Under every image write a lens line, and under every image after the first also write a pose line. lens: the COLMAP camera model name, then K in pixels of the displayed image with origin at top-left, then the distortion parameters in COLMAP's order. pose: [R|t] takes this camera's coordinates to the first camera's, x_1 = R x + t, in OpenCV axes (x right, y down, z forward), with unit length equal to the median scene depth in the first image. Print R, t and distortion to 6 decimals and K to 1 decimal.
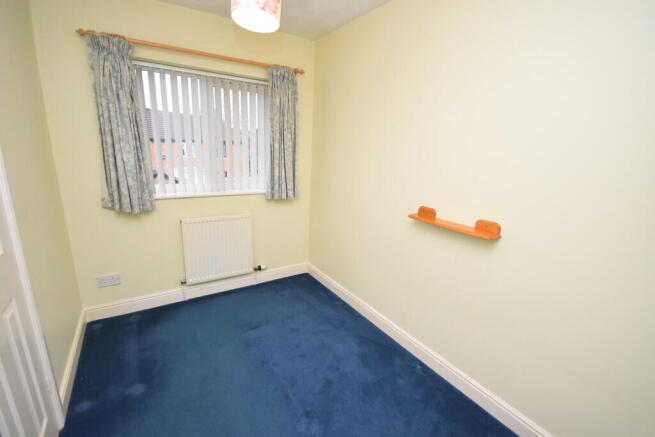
lens RADIAL K [[287.3, 0, 327.5], [0, 287.3, 218.5], [0, 0, 1]] dist [0.001891, 0.000022]
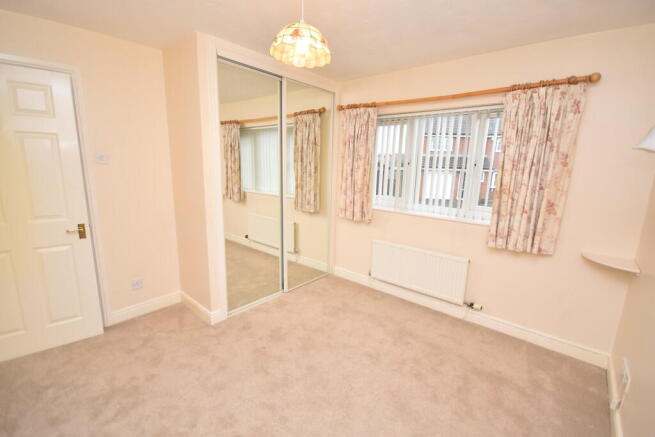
lens RADIAL K [[276.9, 0, 327.5], [0, 276.9, 218.5], [0, 0, 1]] dist [-0.000583, -0.000128]
pose [[0.319126, 0.146241, -0.936361, 0.421967], [-0.248314, 0.966408, 0.066305, -0.040715], [0.914603, 0.211352, 0.344720, 0.226437]]
